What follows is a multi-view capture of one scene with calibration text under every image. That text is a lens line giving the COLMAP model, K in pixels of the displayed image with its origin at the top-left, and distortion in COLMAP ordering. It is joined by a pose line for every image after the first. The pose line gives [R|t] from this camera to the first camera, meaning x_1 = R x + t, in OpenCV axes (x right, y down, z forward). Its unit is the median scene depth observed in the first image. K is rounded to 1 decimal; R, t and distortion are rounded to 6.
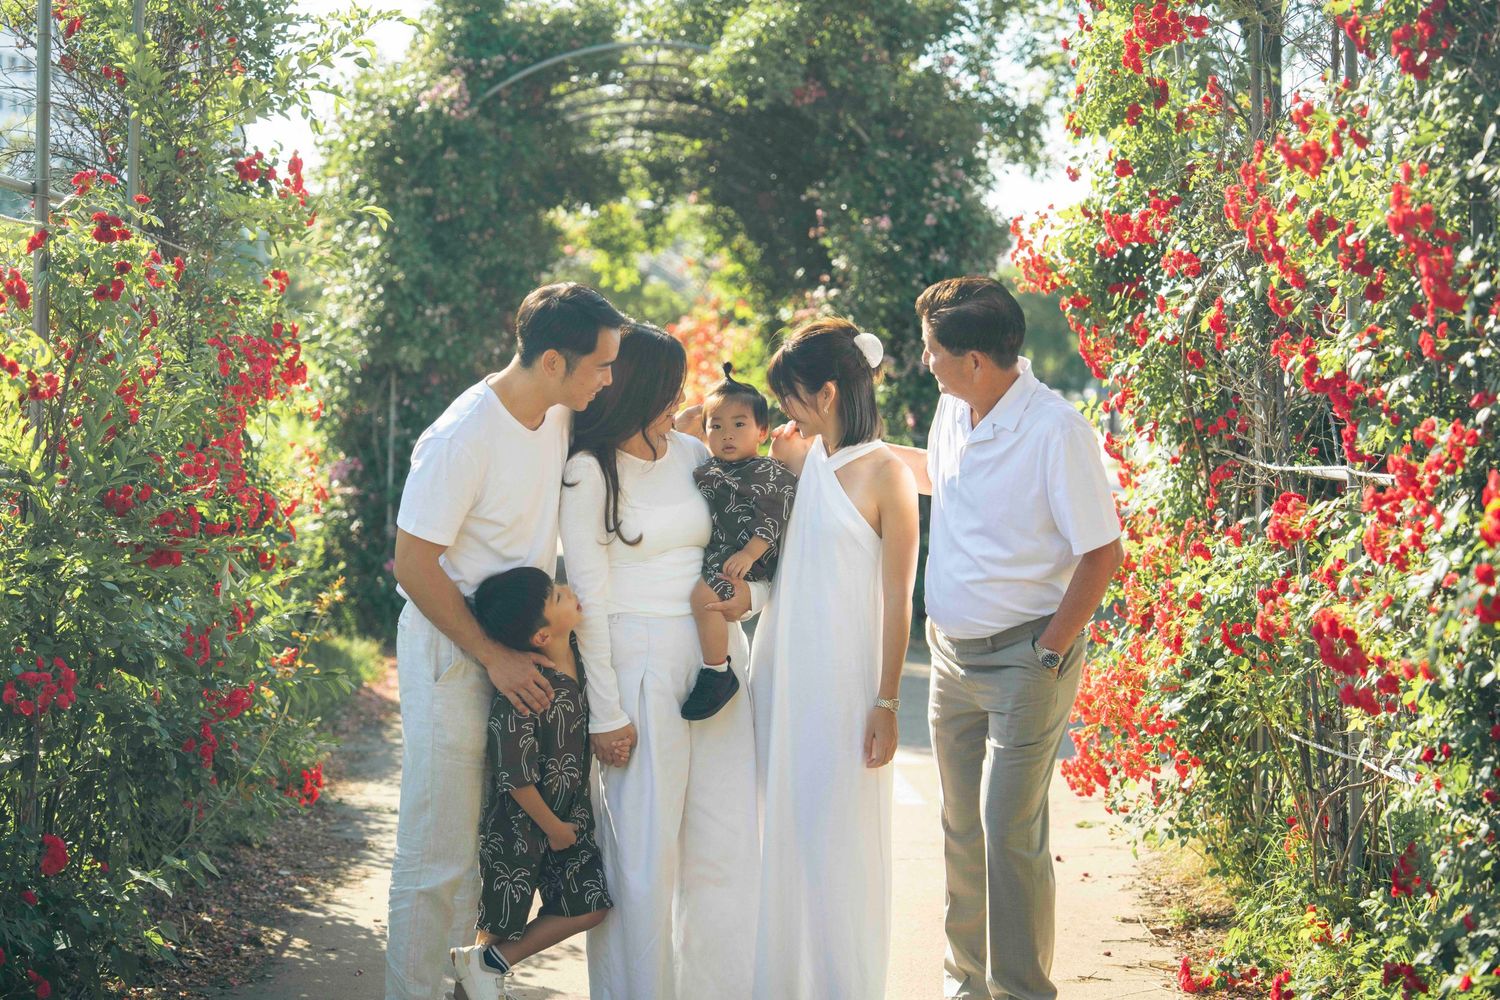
lens RADIAL K [[2972.4, 0, 782.9], [0, 2972.4, 476.7], [0, 0, 1]] dist [0.025624, -0.004756]
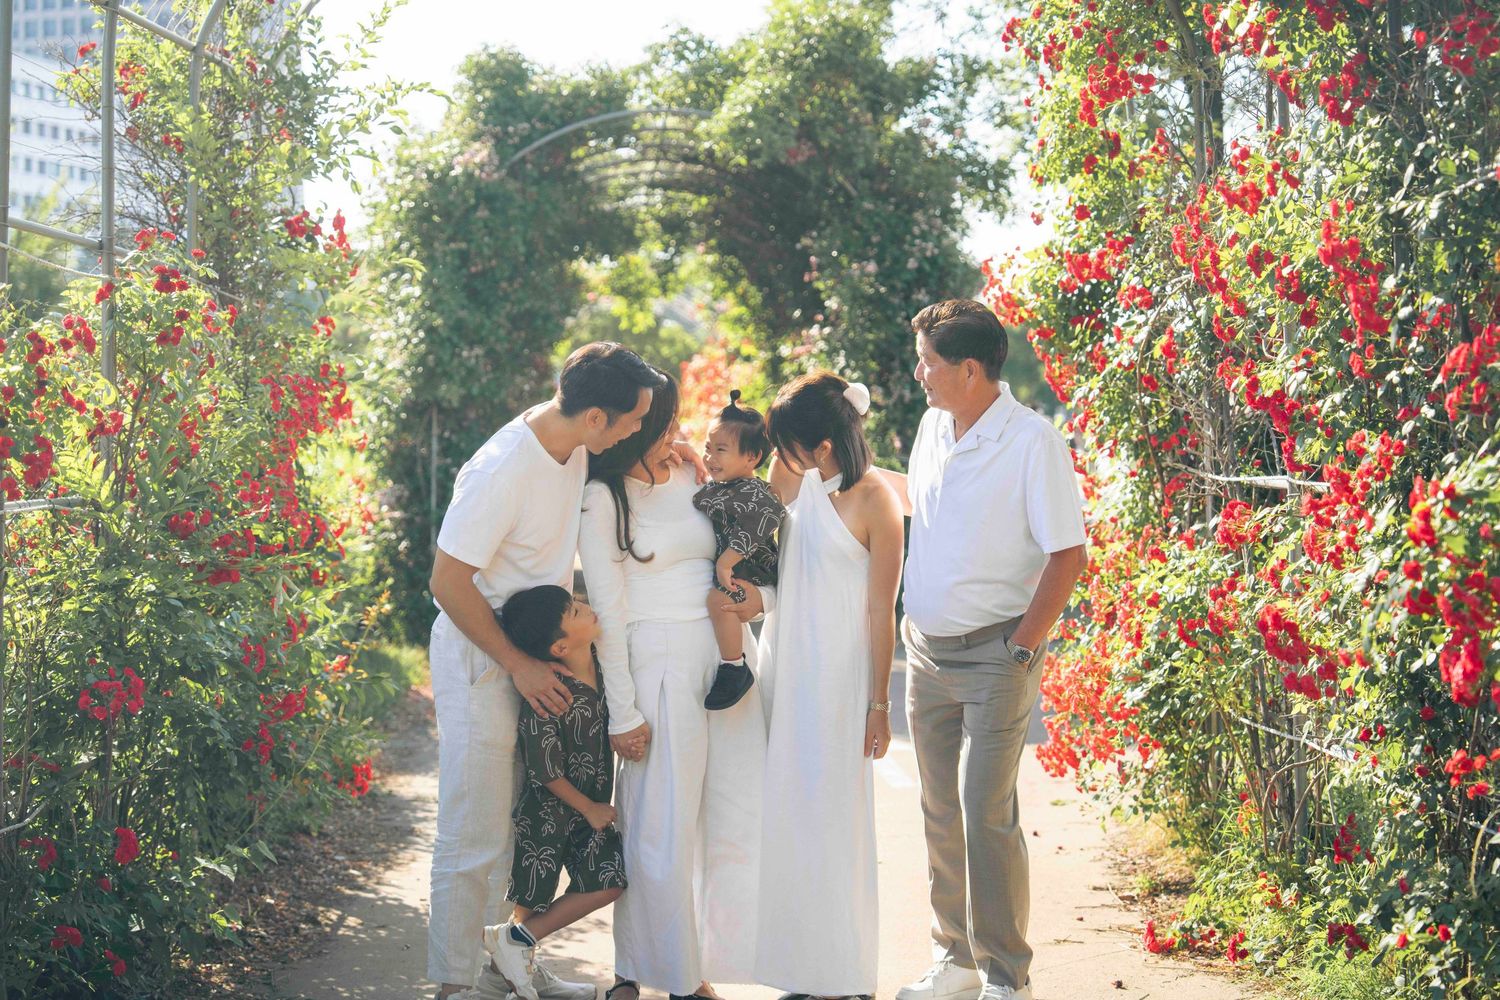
lens RADIAL K [[2649.0, 0, 783.7], [0, 2649.0, 462.3], [0, 0, 1]] dist [0.029493, -0.129178]
pose [[0.999857, -0.016848, -0.001121, 0.002229], [0.016832, 0.999775, -0.012929, 0.000840], [0.001339, 0.012908, 0.999916, 0.007623]]
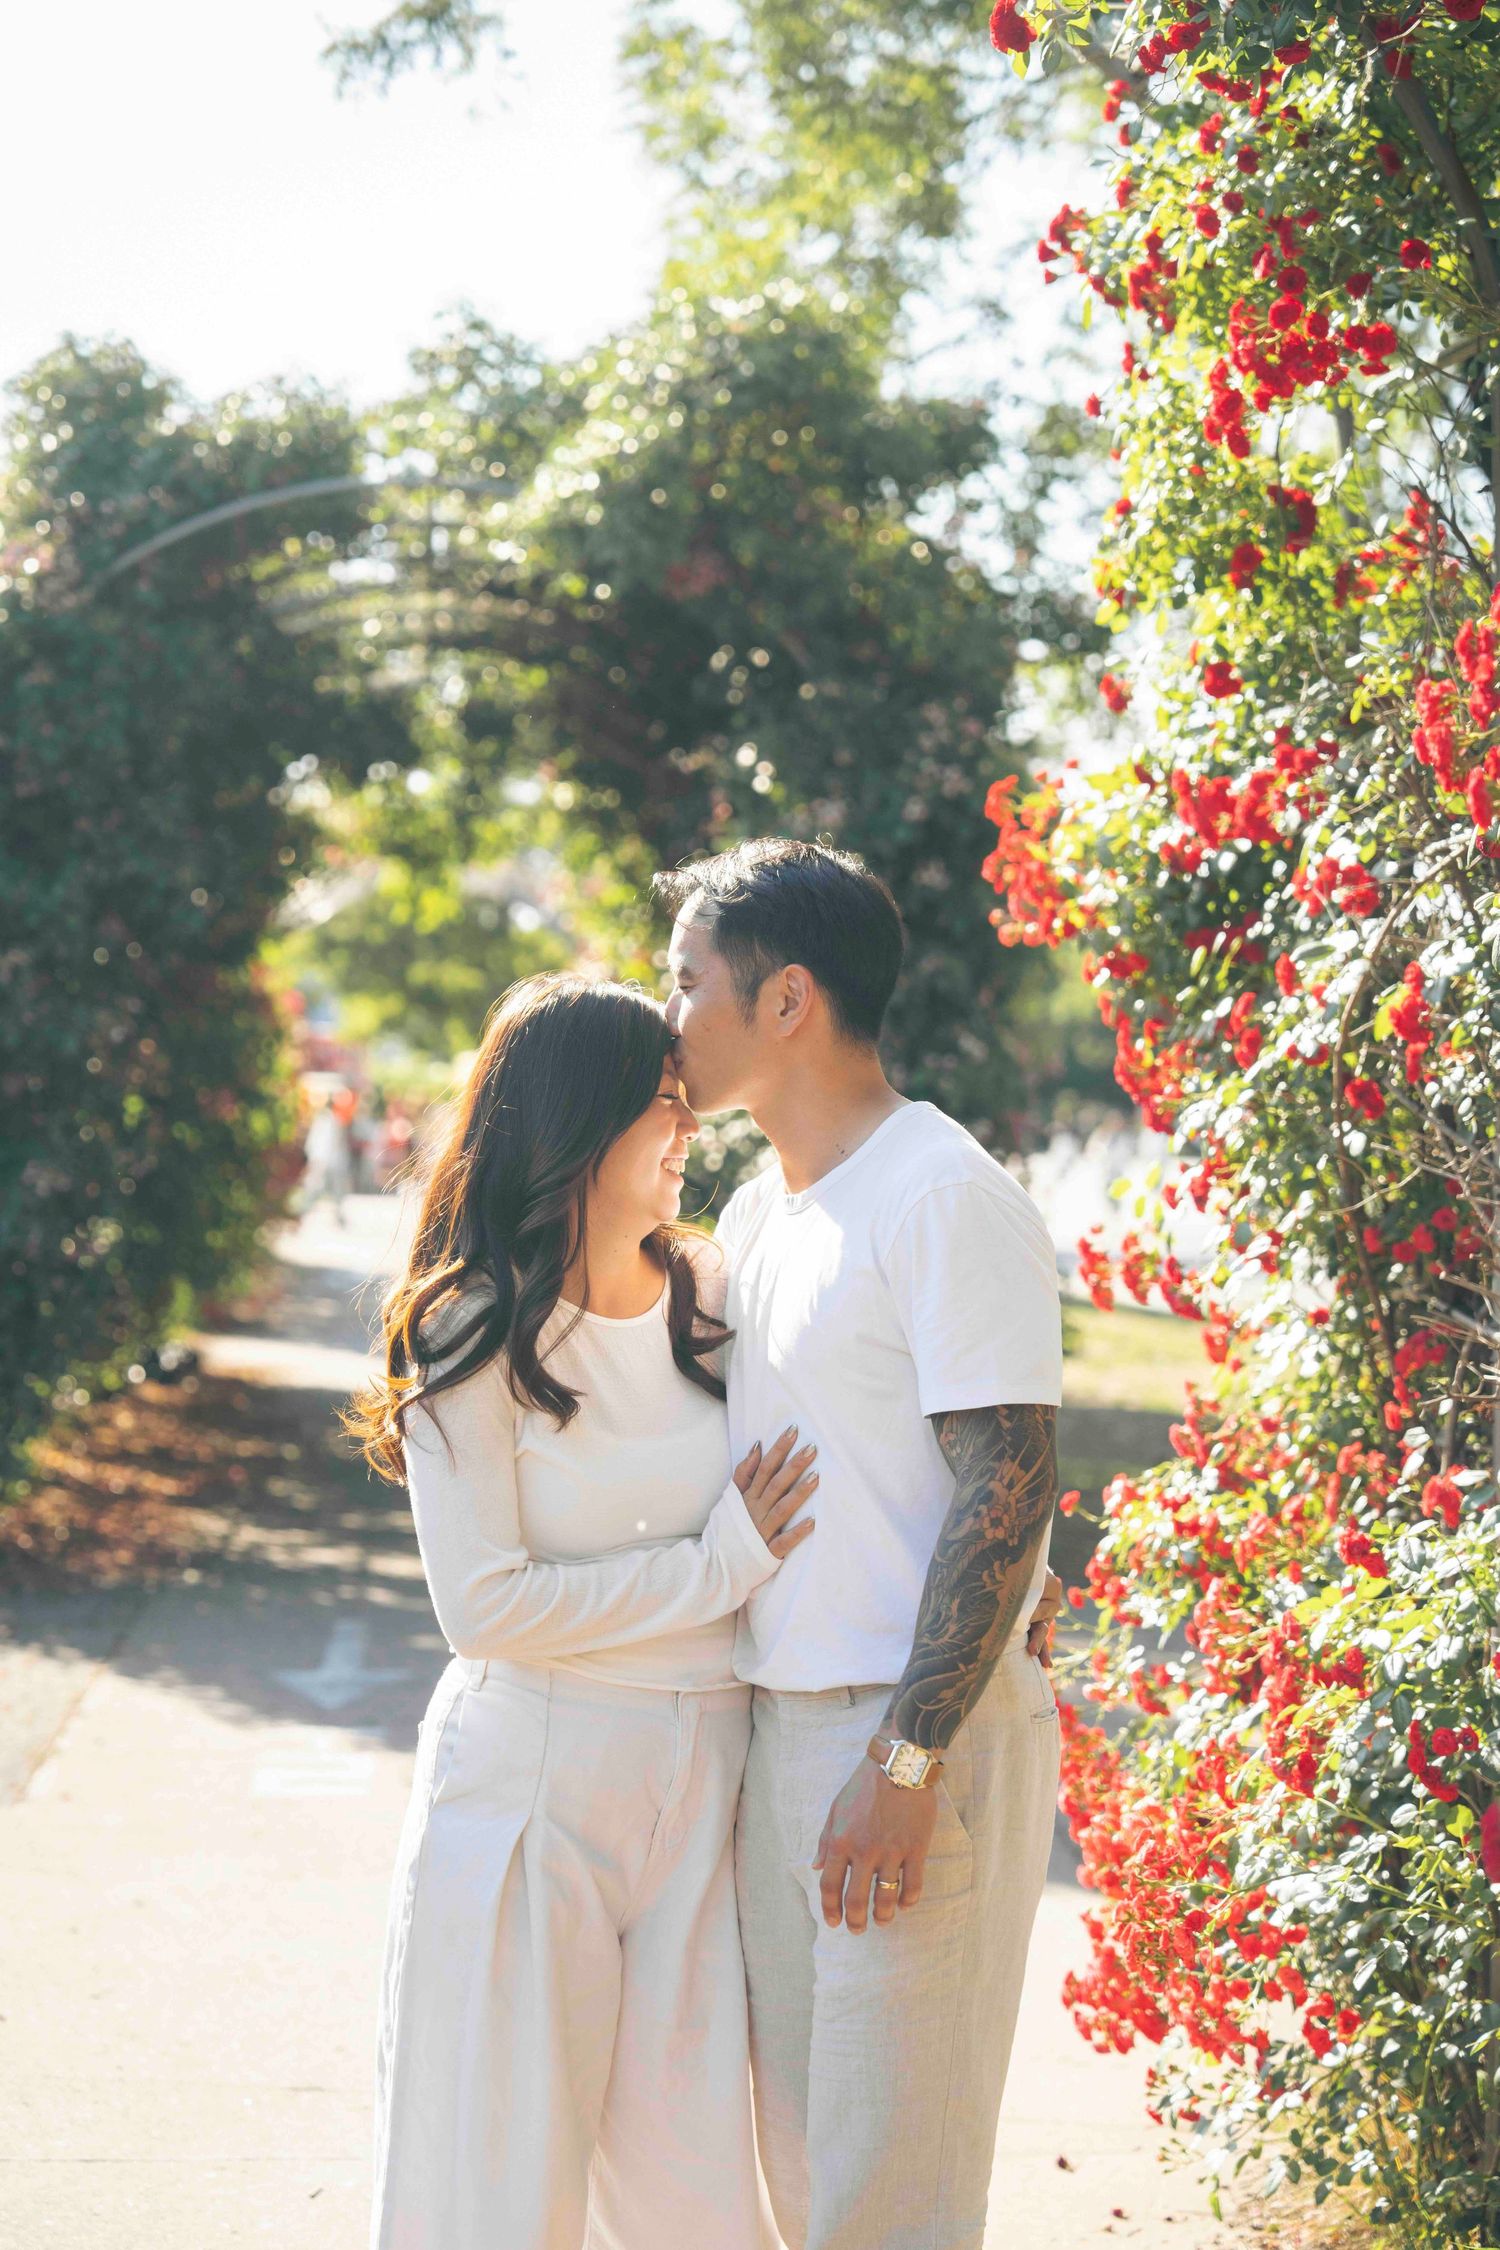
lens RADIAL K [[4664.2, 0, 752.8], [0, 4664.2, 1048.5], [0, 0, 1]] dist [0.001719, -0.011906]
pose [[0.999843, 0.017158, -0.004482, 0.046211], [-0.017317, 0.999121, -0.038176, -0.017441], [0.003823, 0.038248, 0.999261, 0.276185]]
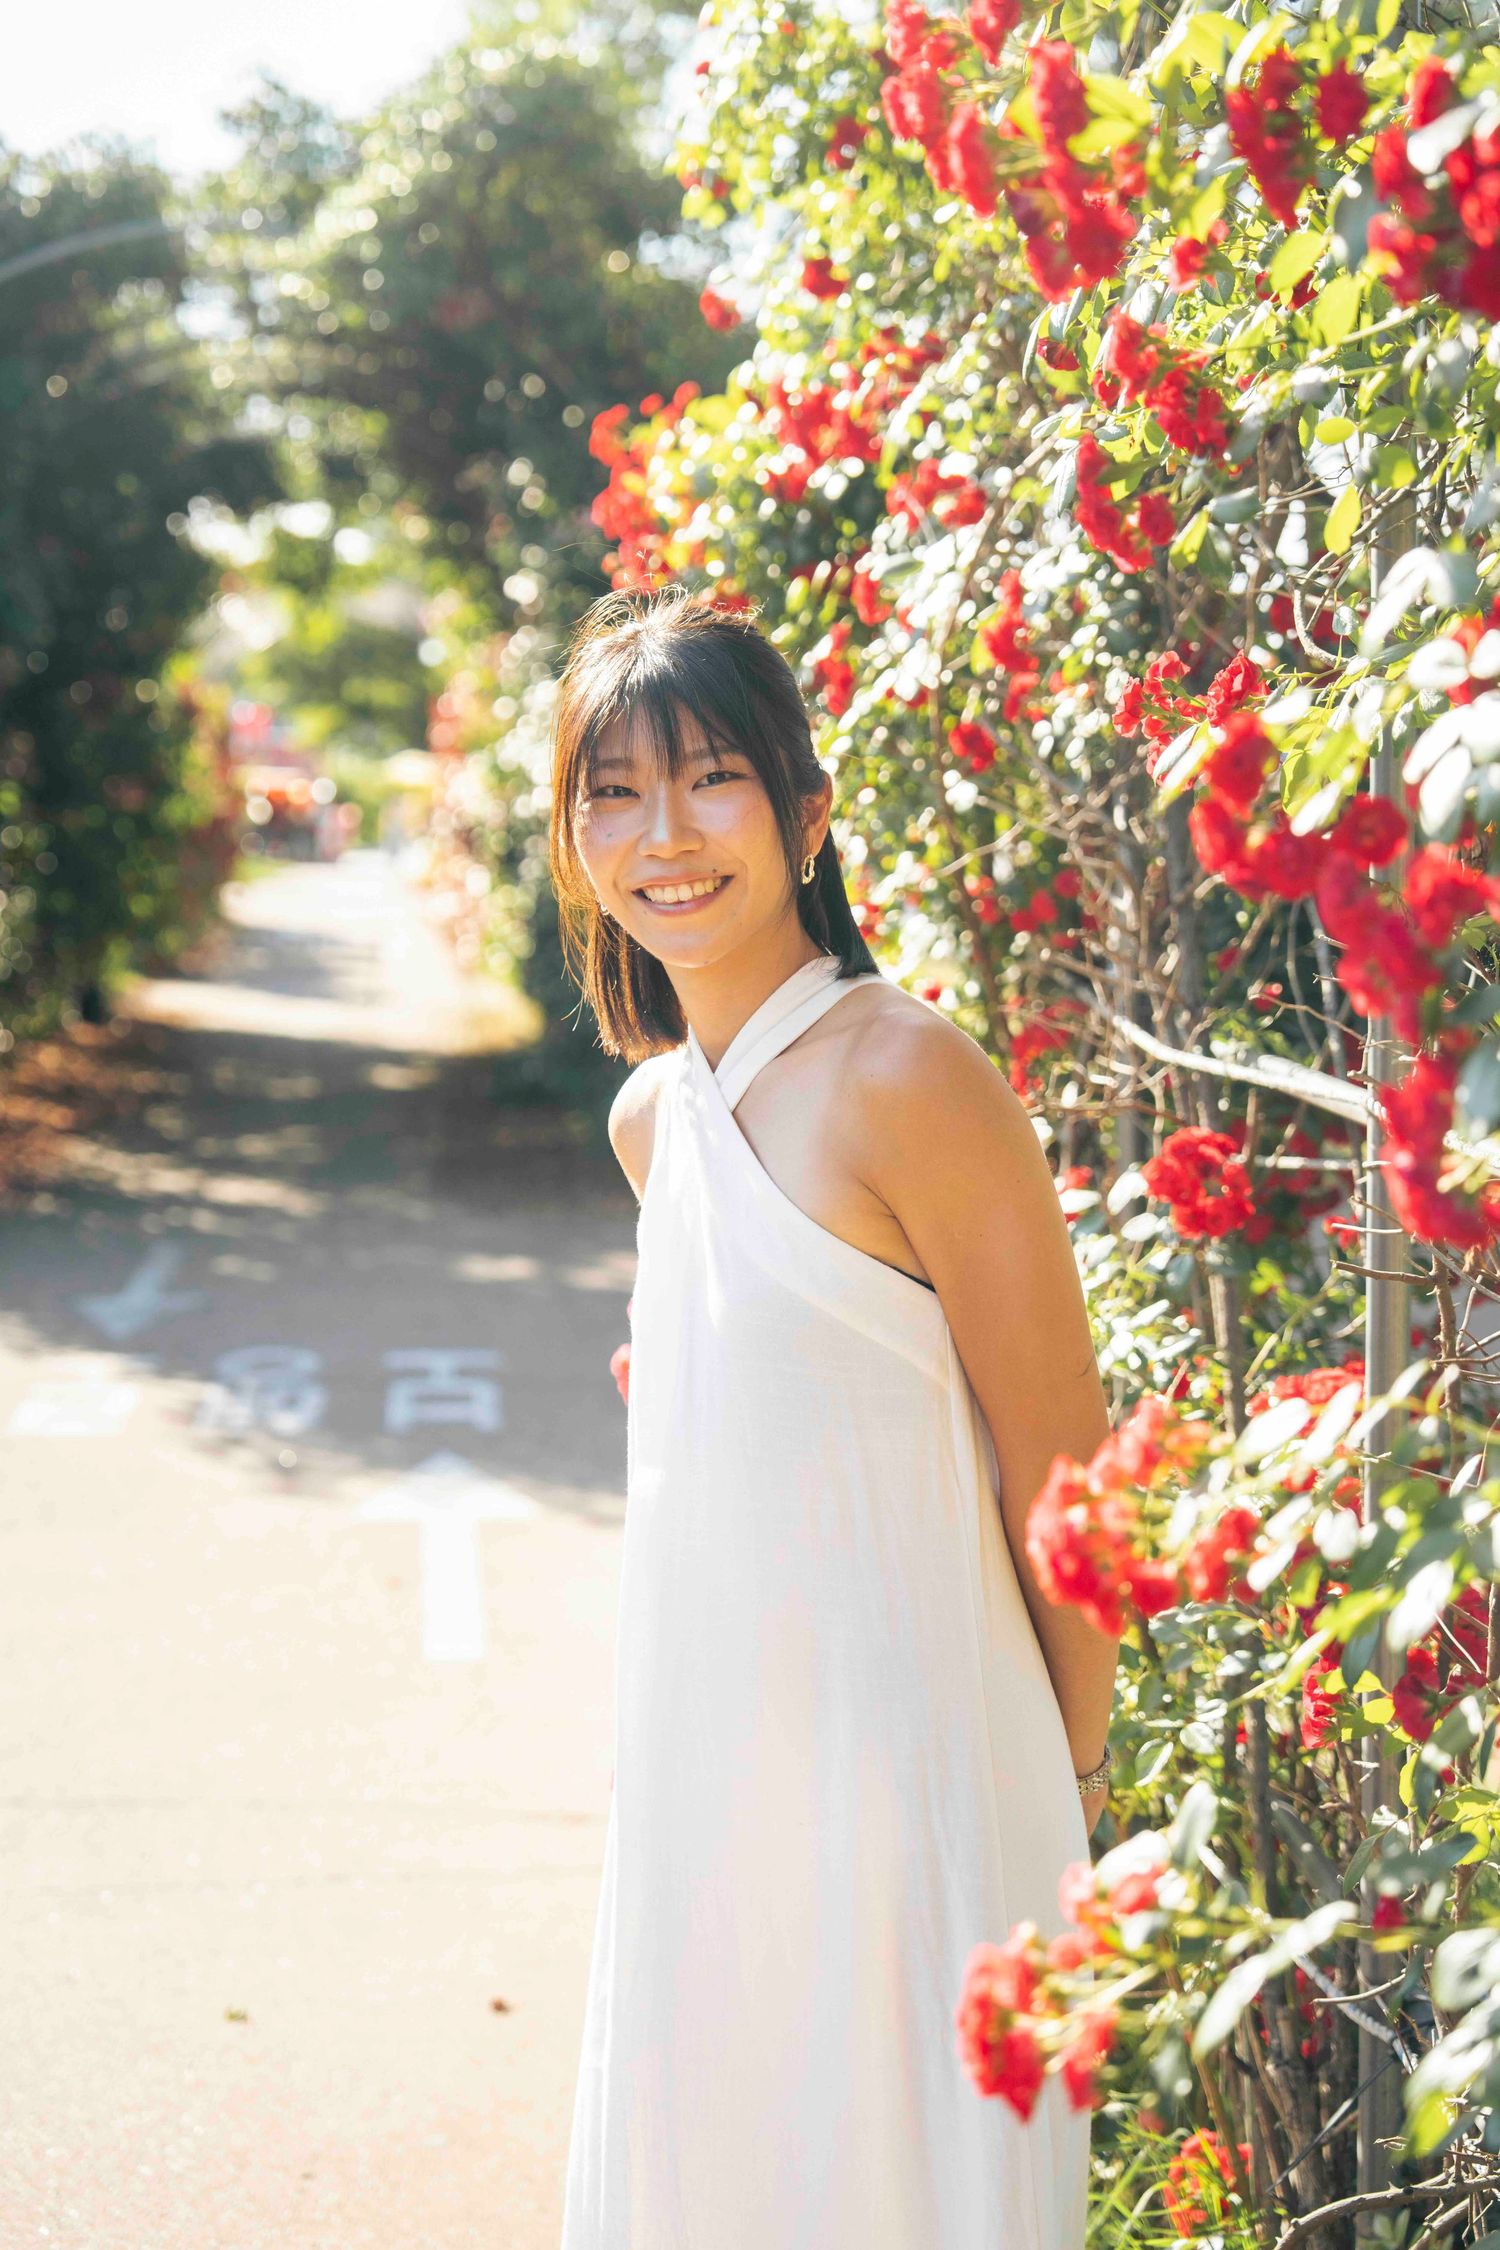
lens RADIAL K [[3519.7, 0, 750.0], [0, 3519.7, 1125.0], [0, 0, 1]] dist [0.001302, 0.041299]
pose [[0.999672, 0.000458, 0.025626, 0.092372], [-0.002199, 0.997686, 0.067950, -0.019971], [-0.025535, -0.067984, 0.997360, 0.507443]]
